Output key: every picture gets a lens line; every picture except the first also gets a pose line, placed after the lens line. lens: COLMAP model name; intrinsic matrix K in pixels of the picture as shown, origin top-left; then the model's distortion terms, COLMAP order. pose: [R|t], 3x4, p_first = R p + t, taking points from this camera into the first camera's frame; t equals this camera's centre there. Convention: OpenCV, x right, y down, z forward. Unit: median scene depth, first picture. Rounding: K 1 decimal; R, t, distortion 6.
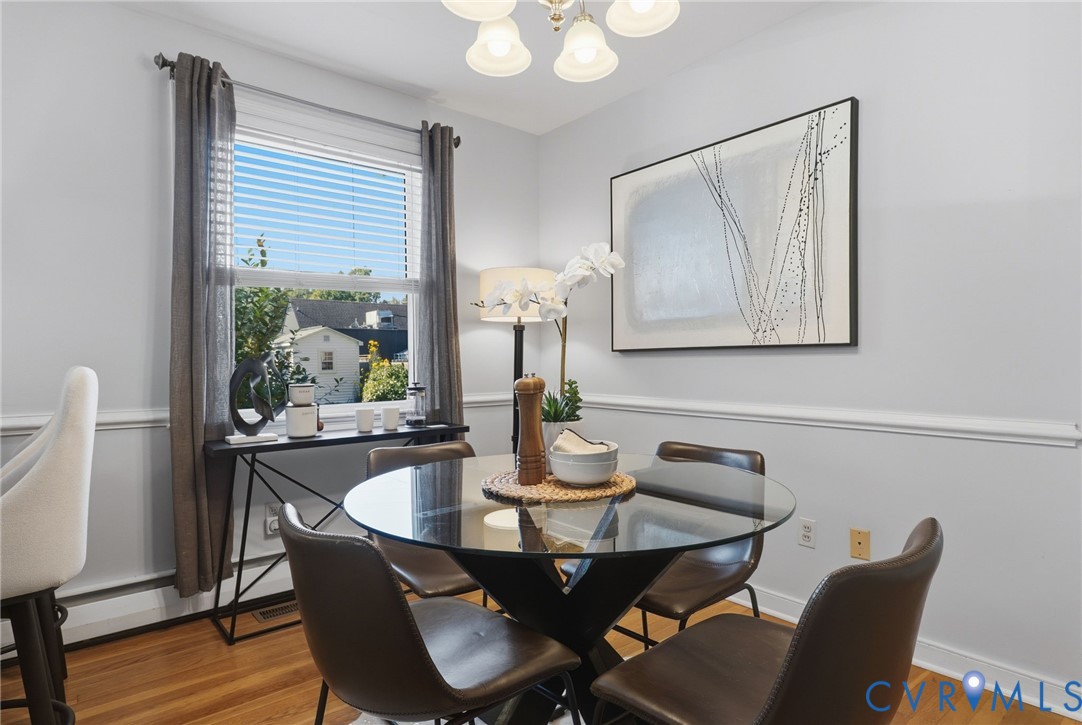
lens RADIAL K [[579.5, 0, 549.9], [0, 579.5, 373.0], [0, 0, 1]] dist [0.001359, -0.000234]
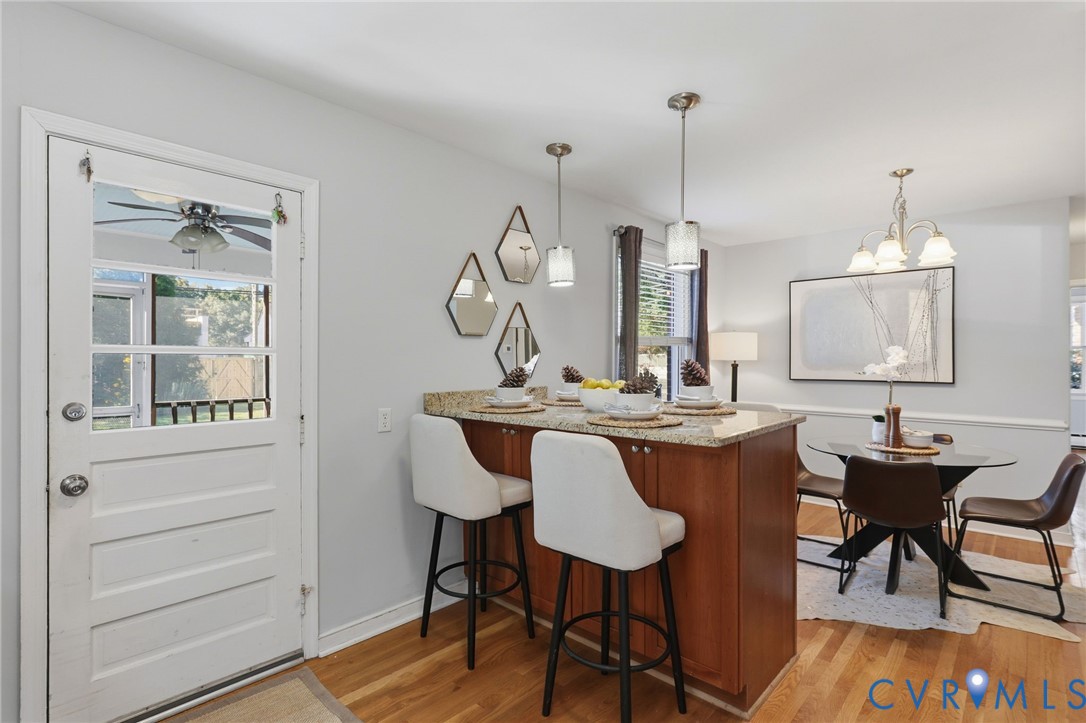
lens RADIAL K [[510.3, 0, 551.0], [0, 510.3, 362.0], [0, 0, 1]] dist [0.001893, 0.000828]
pose [[0.989957, 0.006541, 0.141218, -0.977107], [-0.004509, 0.999882, -0.014705, -0.075700], [-0.141297, 0.013921, 0.989869, -0.515676]]
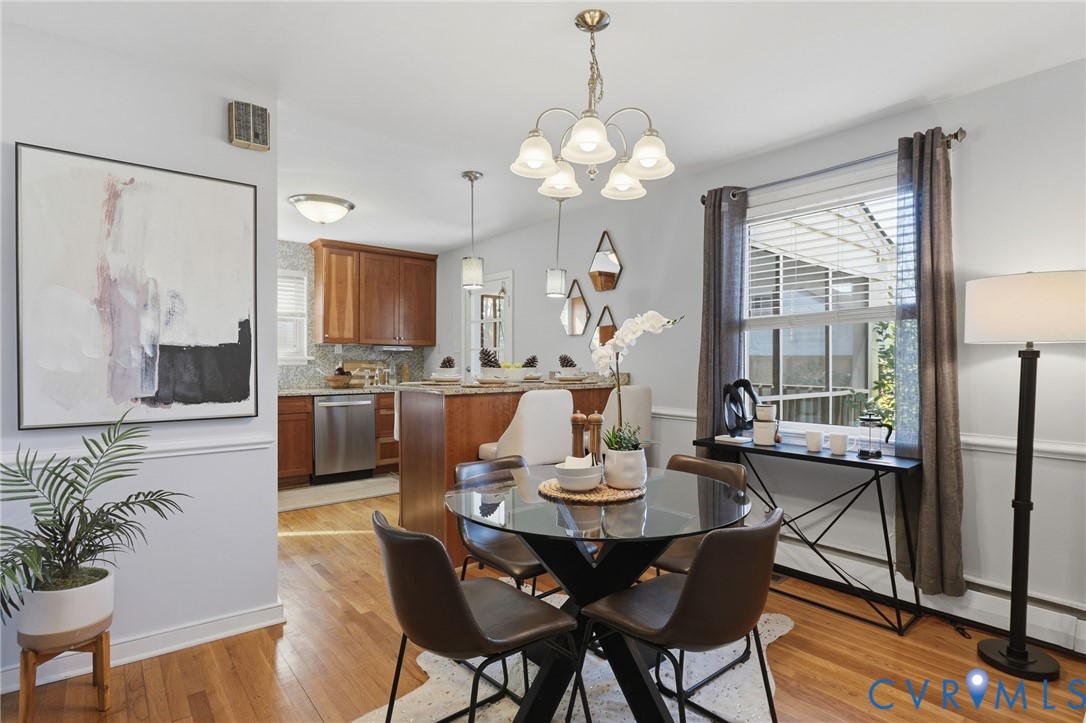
lens RADIAL K [[536.5, 0, 536.7], [0, 536.5, 366.6], [0, 0, 1]] dist [-0.012698, 0.005483]
pose [[0.021350, 0.020590, -0.999560, 0.729754], [-0.017128, 0.999649, 0.020226, -0.079382], [0.999625, 0.016688, 0.021695, 0.444589]]
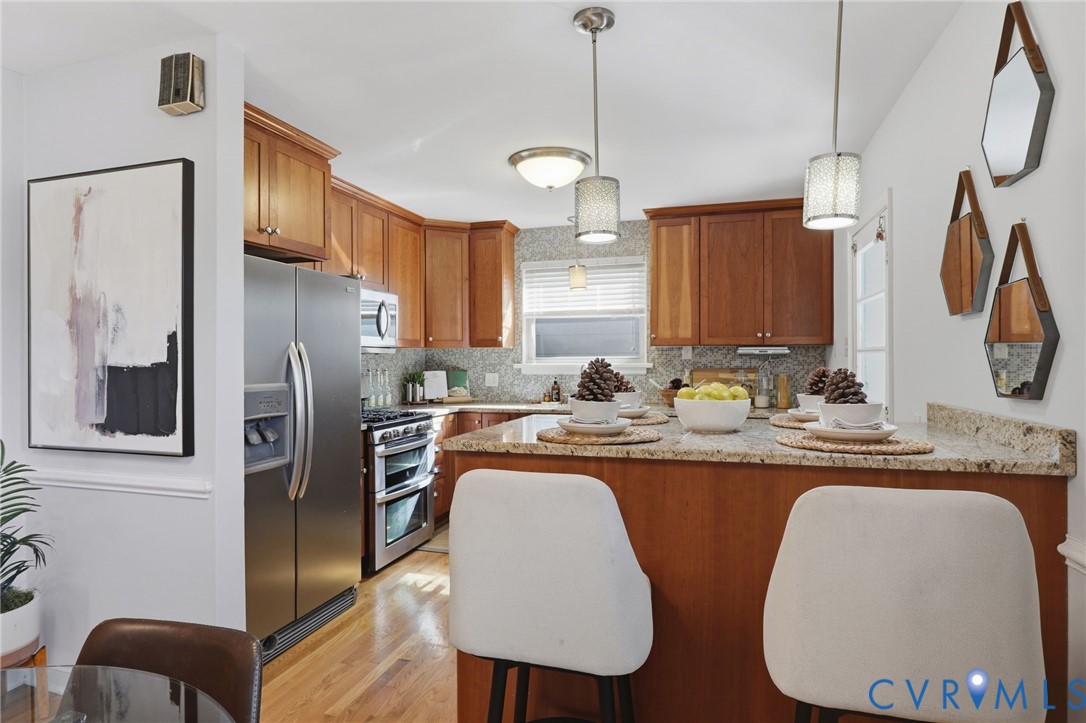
lens RADIAL K [[581.6, 0, 544.3], [0, 581.6, 359.6], [0, 0, 1]] dist [0.001359, -0.000234]
pose [[-0.813639, 0.013818, -0.581206, -0.128020], [0.004425, 0.999836, 0.017575, -0.106477], [0.581354, 0.011728, -0.813567, 0.882914]]
